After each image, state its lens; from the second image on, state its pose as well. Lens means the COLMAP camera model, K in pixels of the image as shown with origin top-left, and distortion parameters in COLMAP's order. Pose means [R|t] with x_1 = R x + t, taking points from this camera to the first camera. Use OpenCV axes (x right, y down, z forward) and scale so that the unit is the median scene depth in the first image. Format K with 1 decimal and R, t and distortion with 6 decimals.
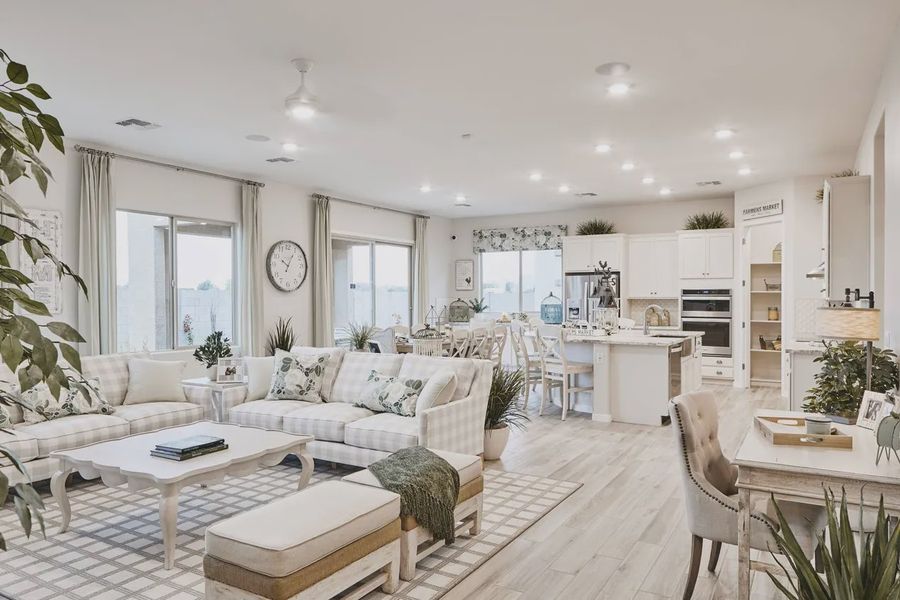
lens RADIAL K [[616.0, 0, 446.1], [0, 616.0, 299.8], [0, 0, 1]] dist [-0.000916, 0.005842]
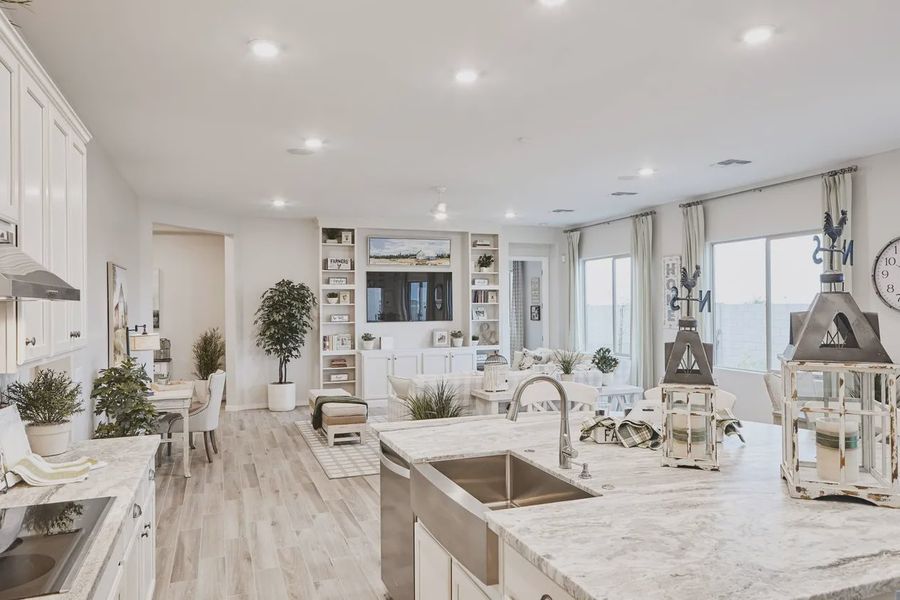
lens RADIAL K [[616.0, 0, 450.1], [0, 616.0, 299.7], [0, 0, 1]] dist [-0.000916, 0.005842]
pose [[-0.621272, -0.004565, -0.783582, 0.749990], [0.006217, 0.999923, -0.010755, -0.030825], [0.783570, -0.011553, -0.621196, 1.414319]]
